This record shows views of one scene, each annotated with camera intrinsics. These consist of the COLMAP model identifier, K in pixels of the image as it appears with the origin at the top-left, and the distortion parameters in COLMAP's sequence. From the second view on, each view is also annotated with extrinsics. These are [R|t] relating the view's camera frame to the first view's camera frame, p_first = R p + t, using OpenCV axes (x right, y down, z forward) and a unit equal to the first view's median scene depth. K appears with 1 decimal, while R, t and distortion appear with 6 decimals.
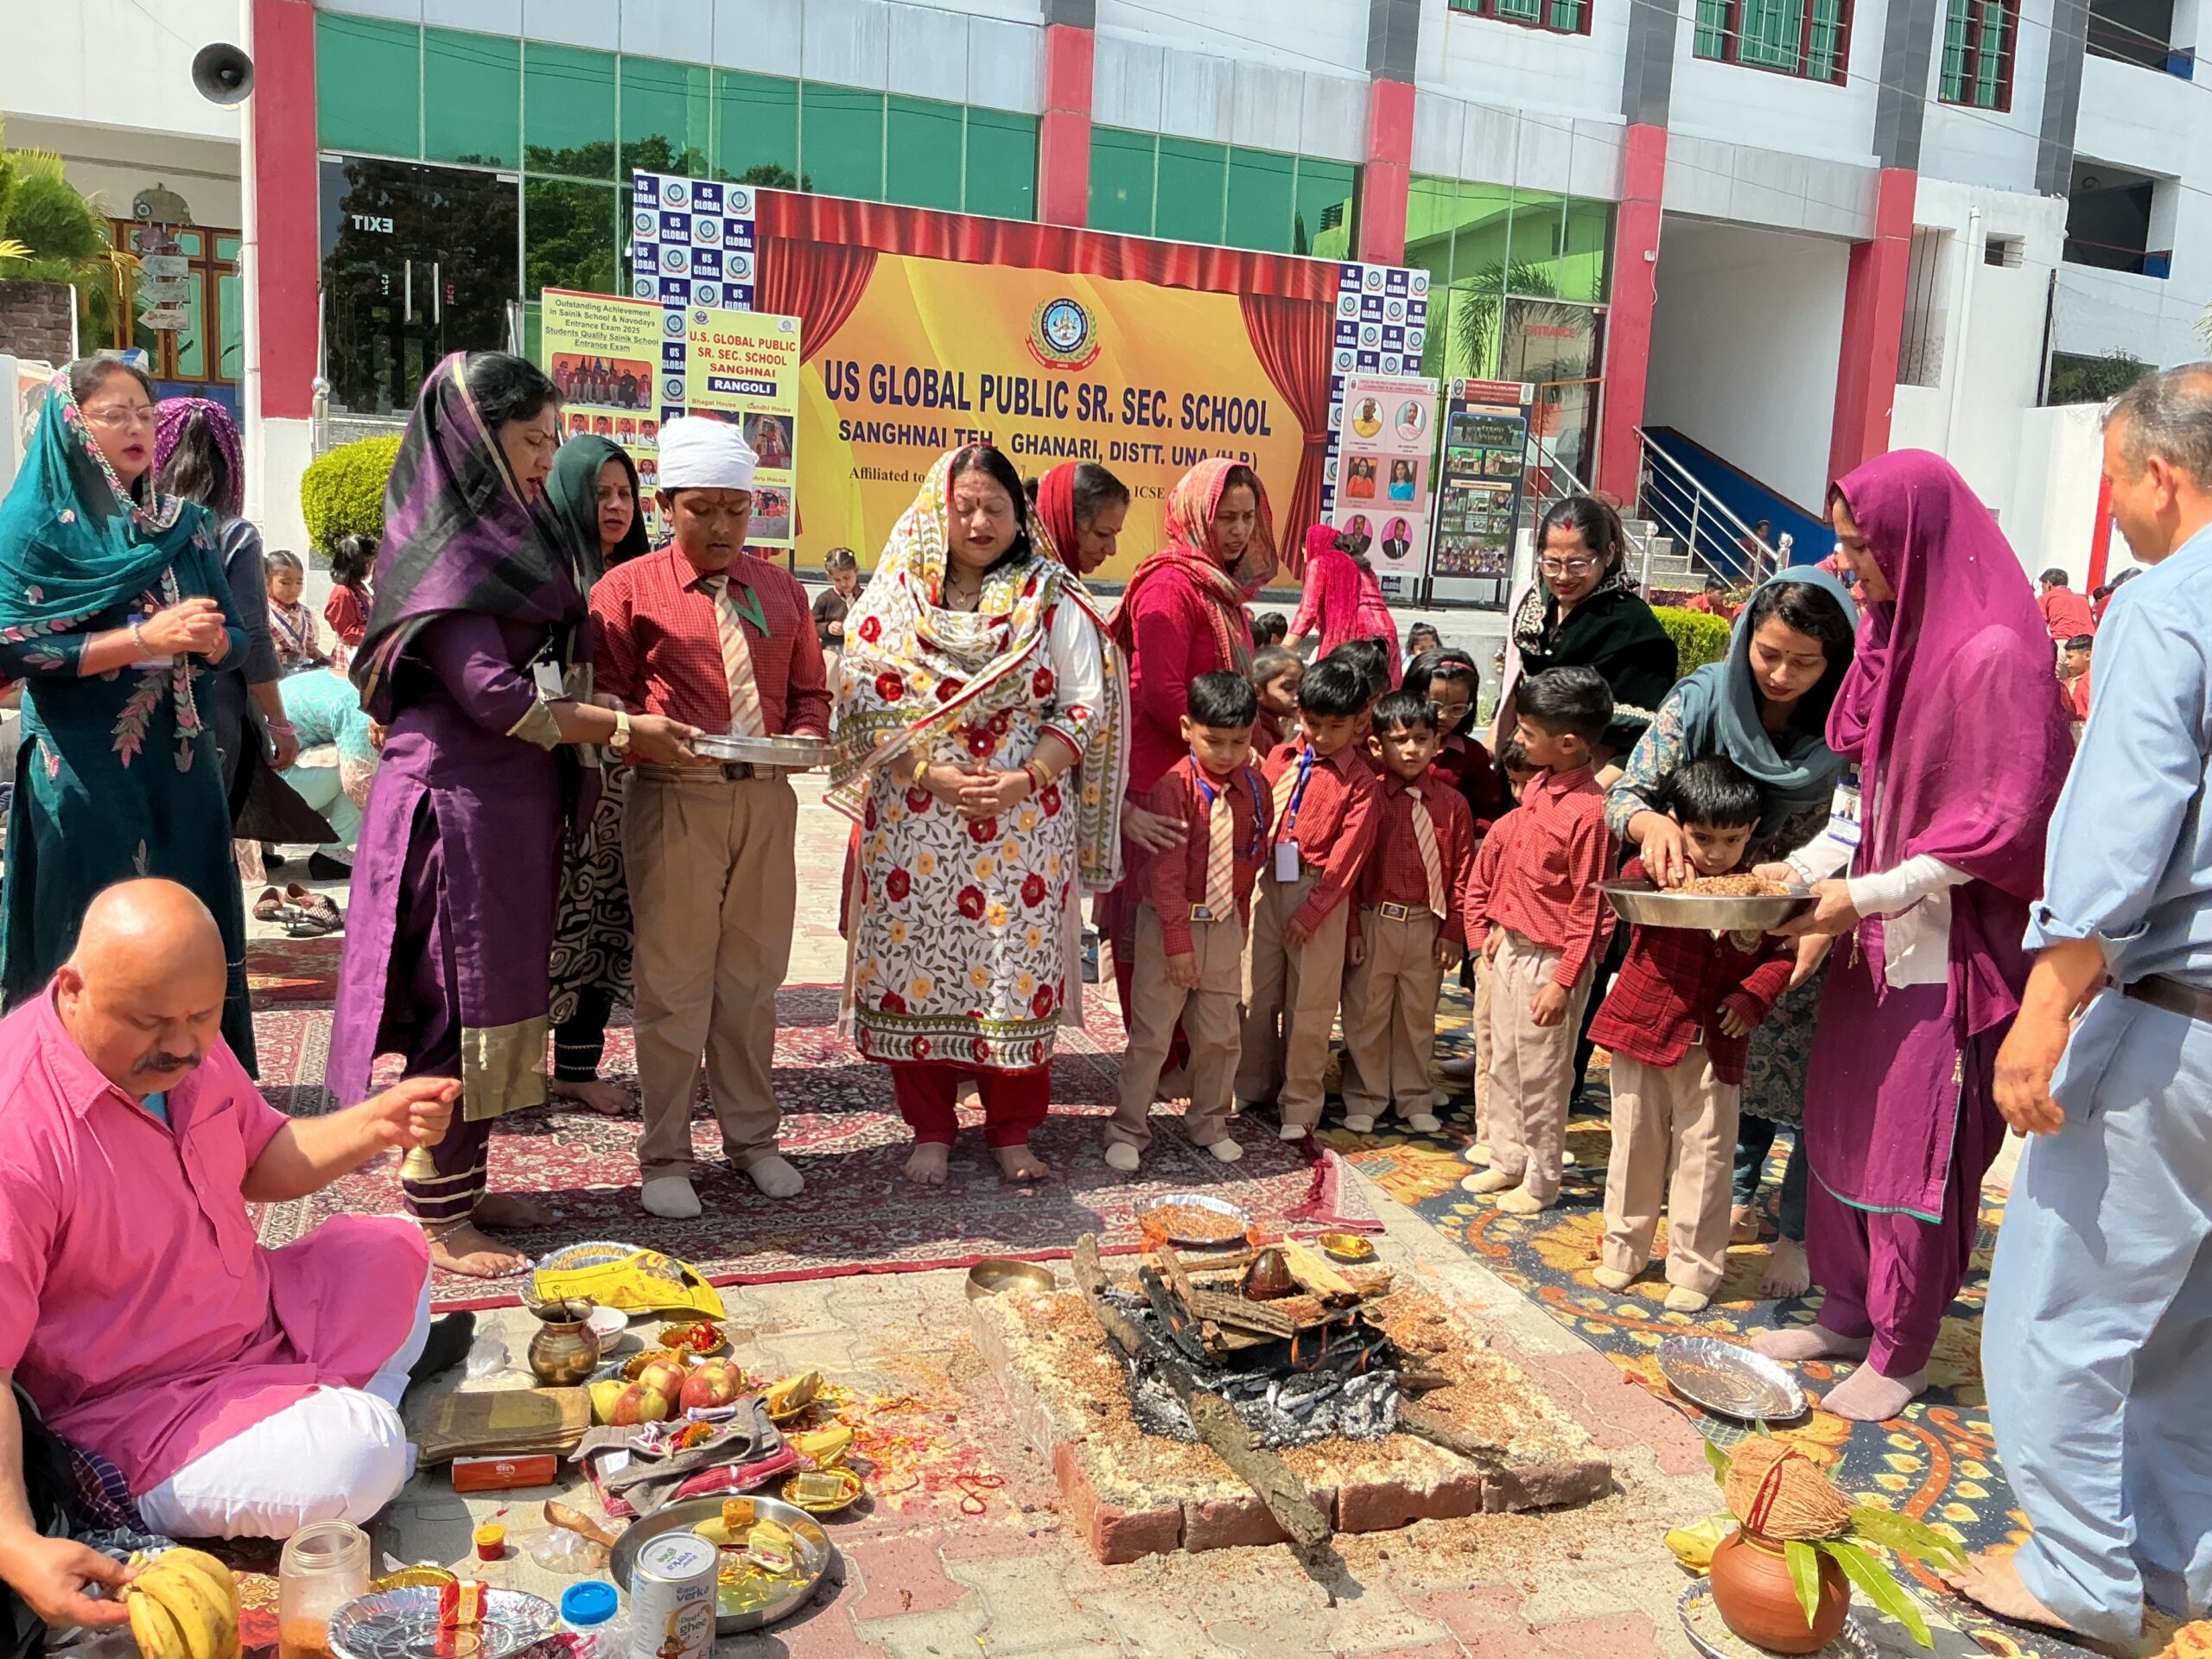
lens RADIAL K [[1815.0, 0, 1106.0], [0, 1815.0, 829.5], [0, 0, 1]] dist [0.151710, -0.351396]
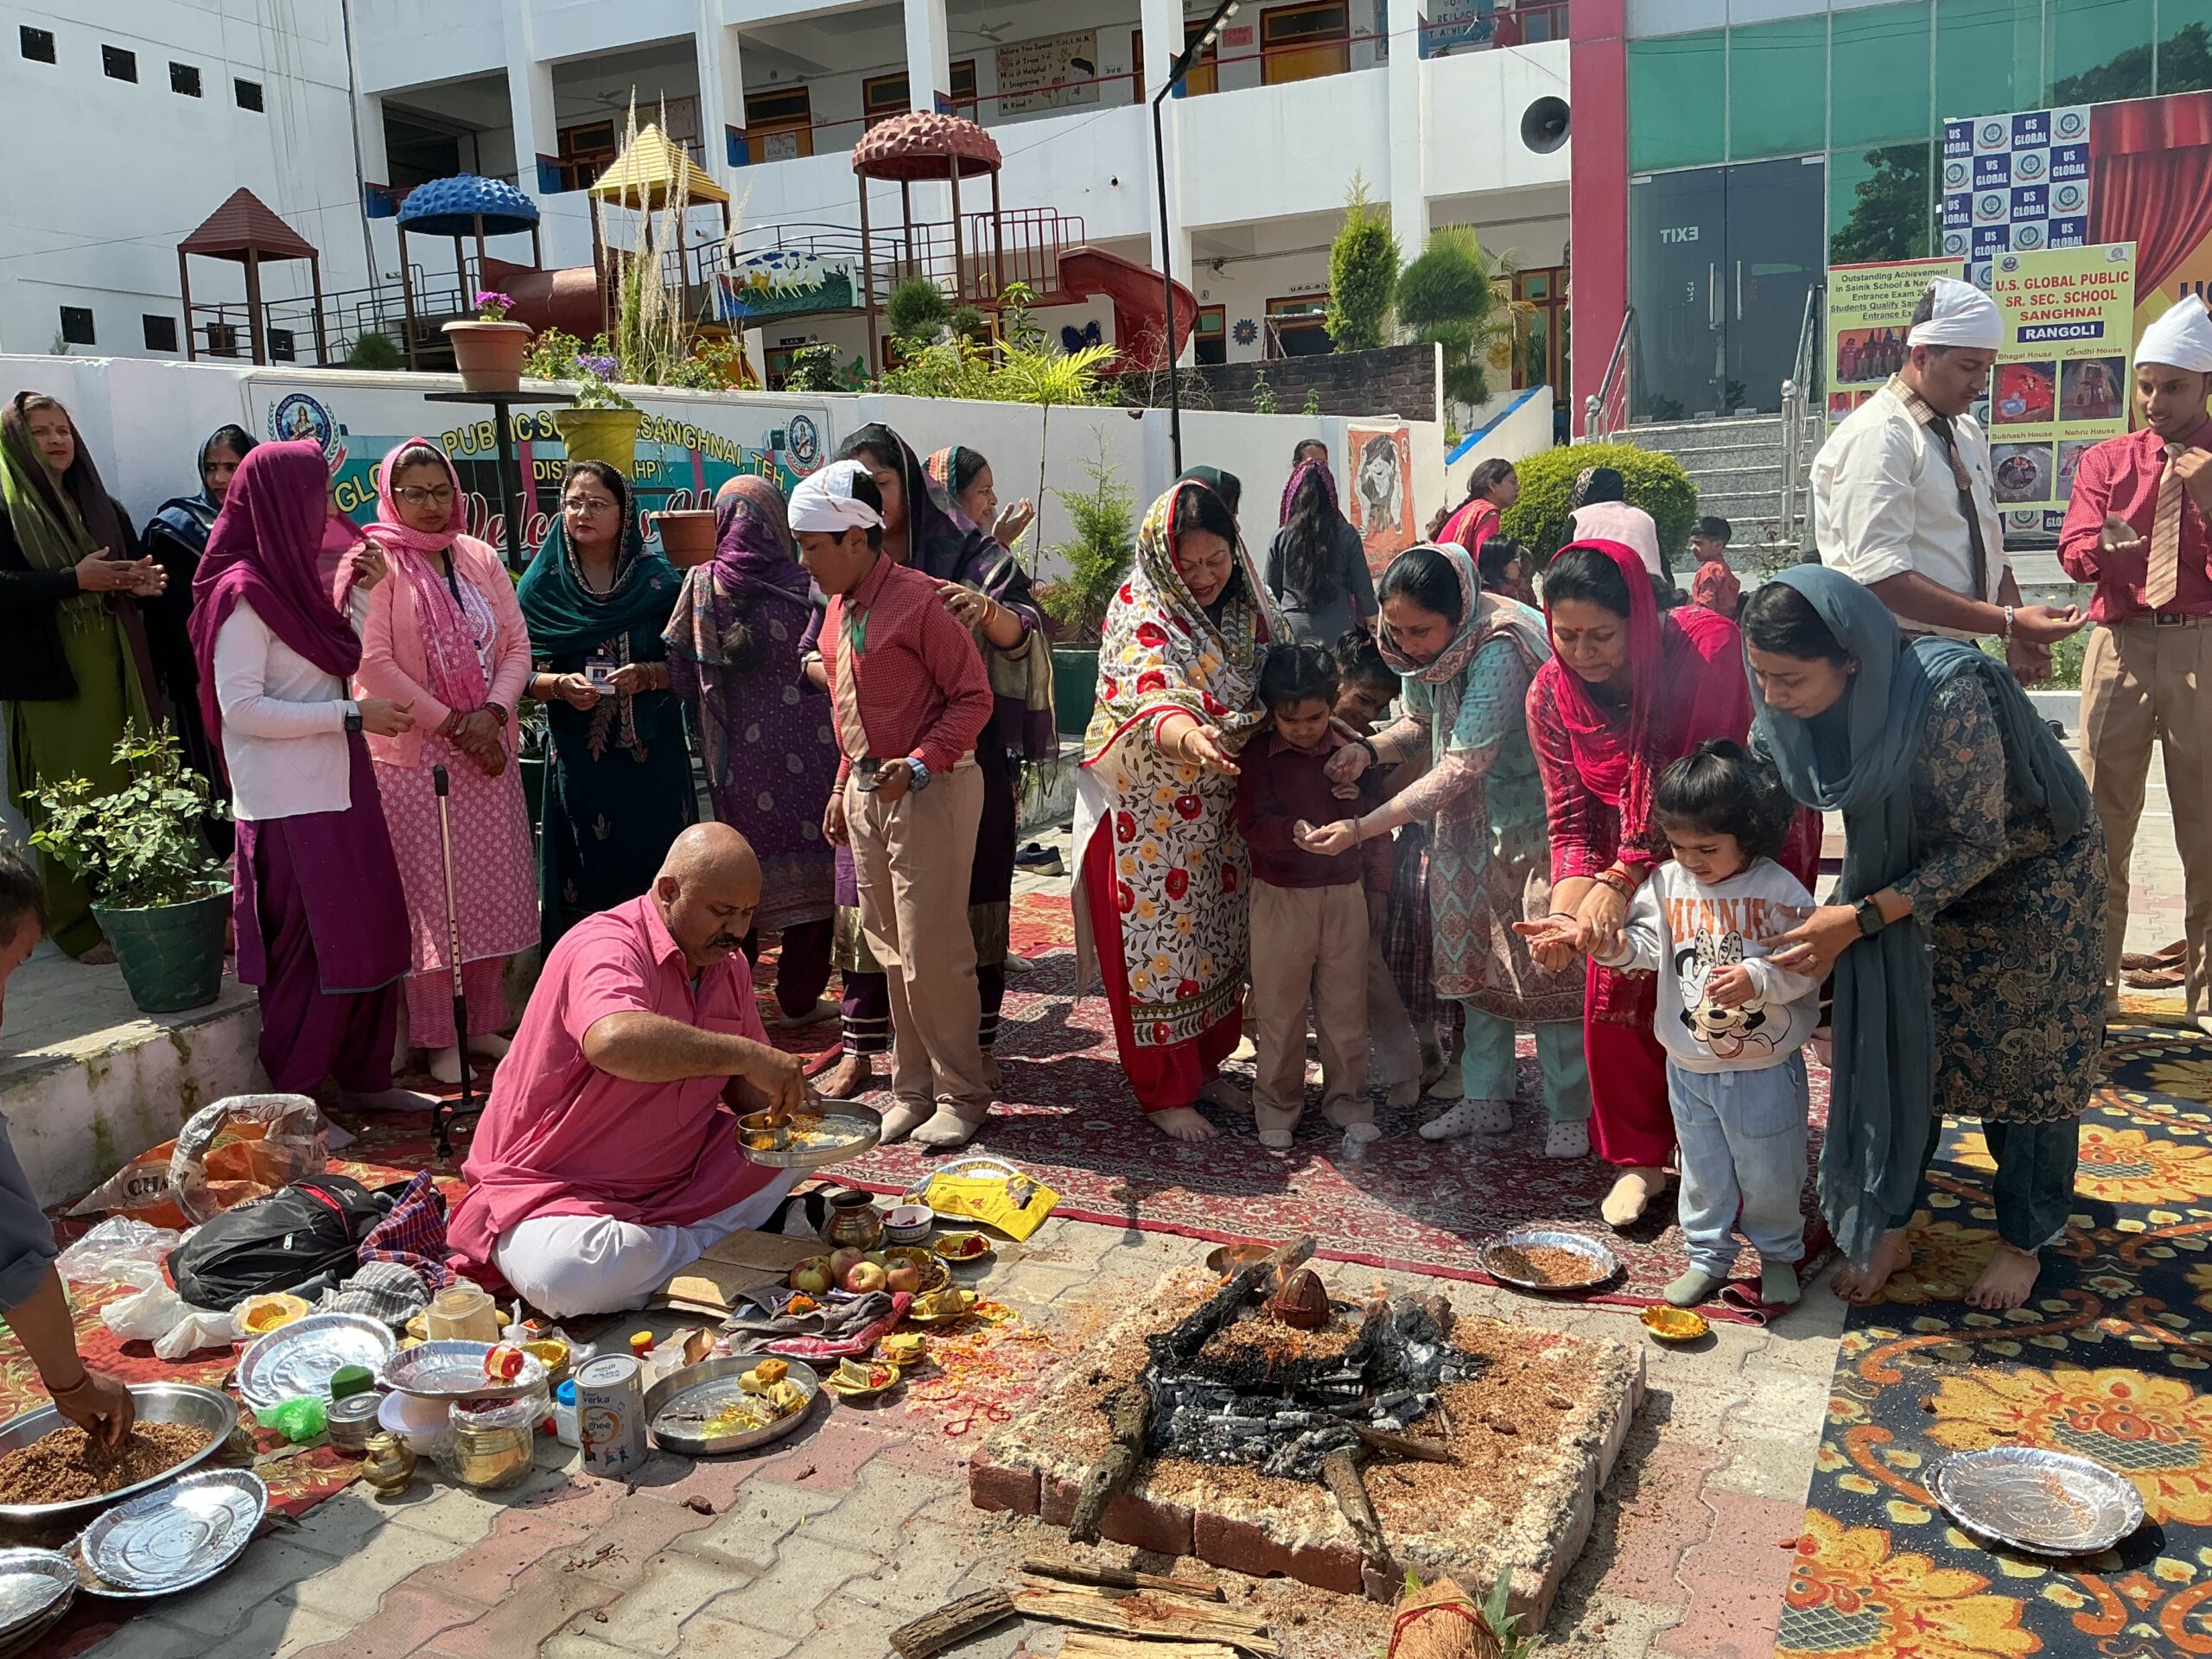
lens RADIAL K [[1826.5, 0, 1108.4], [0, 1826.5, 832.1], [0, 0, 1]] dist [0.108653, -0.211490]
pose [[0.690363, 0.029609, -0.722857, 0.124915], [-0.026575, 0.999526, 0.015561, -0.001429], [0.722975, 0.008467, 0.690822, 0.048131]]
